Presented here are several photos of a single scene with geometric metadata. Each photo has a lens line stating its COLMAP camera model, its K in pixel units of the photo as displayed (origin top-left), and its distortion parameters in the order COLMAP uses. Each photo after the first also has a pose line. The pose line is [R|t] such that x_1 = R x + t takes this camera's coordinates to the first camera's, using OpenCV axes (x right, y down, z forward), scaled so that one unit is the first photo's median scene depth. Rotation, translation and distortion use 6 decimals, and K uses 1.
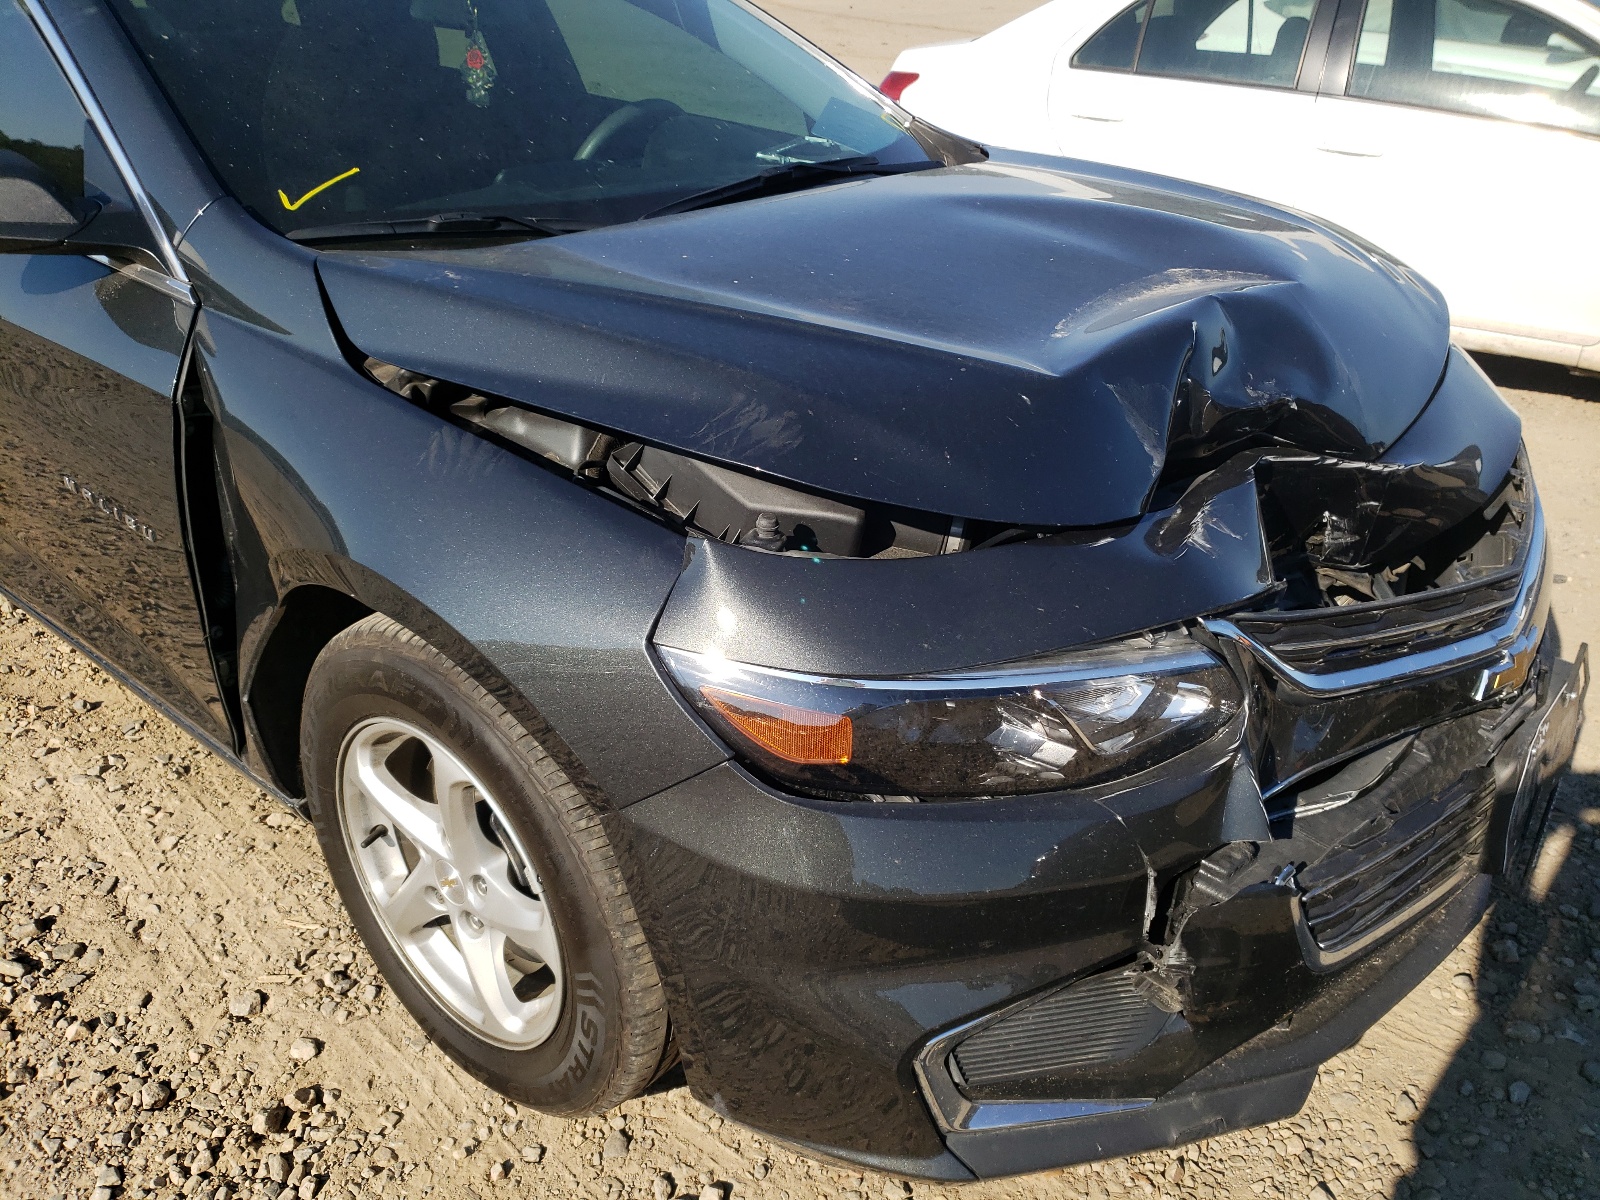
lens RADIAL K [[1220.9, 0, 788.7], [0, 1220.9, 629.5], [0, 0, 1]] dist [-0.010052, 0.031950]
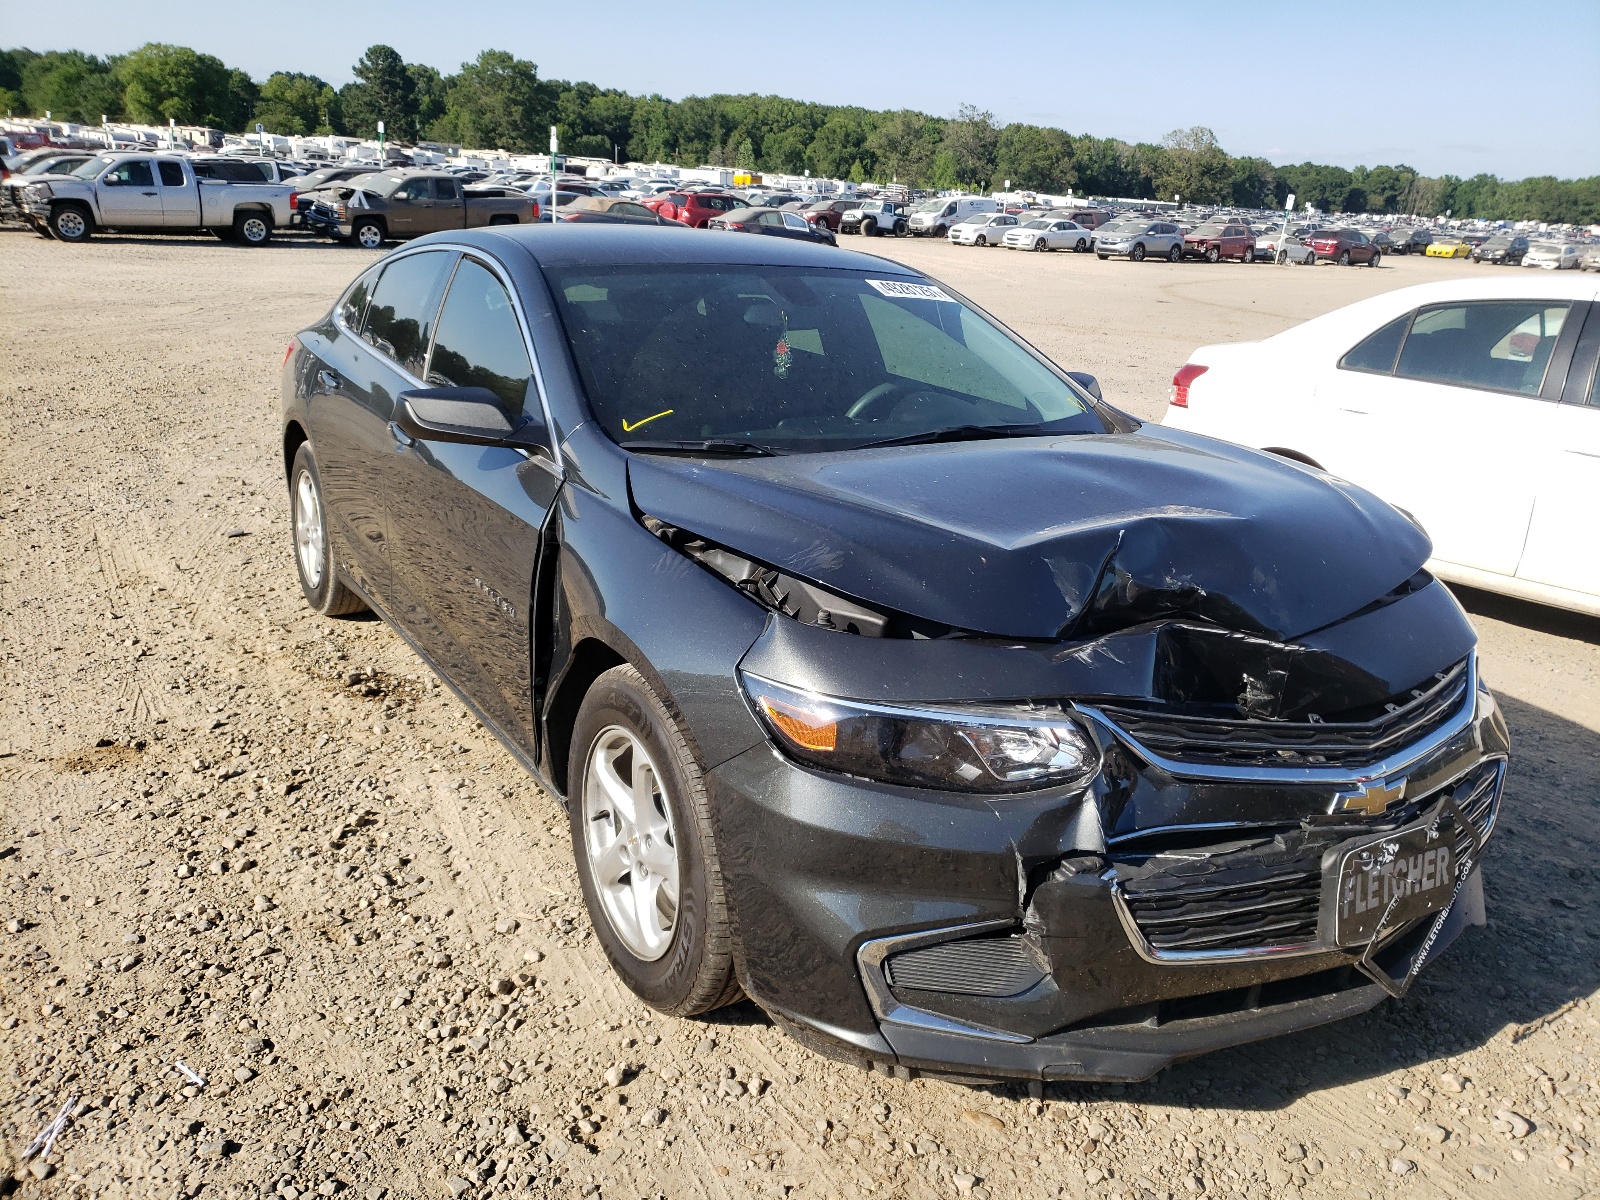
lens RADIAL K [[1220.9, 0, 800.9], [0, 1220.9, 600.7], [0, 0, 1]] dist [-0.010052, 0.031950]
pose [[0.950695, 0.101474, -0.293055, 0.339961], [-0.164049, 0.966472, -0.197535, 0.177110], [0.263185, 0.235871, 0.935467, -0.459122]]
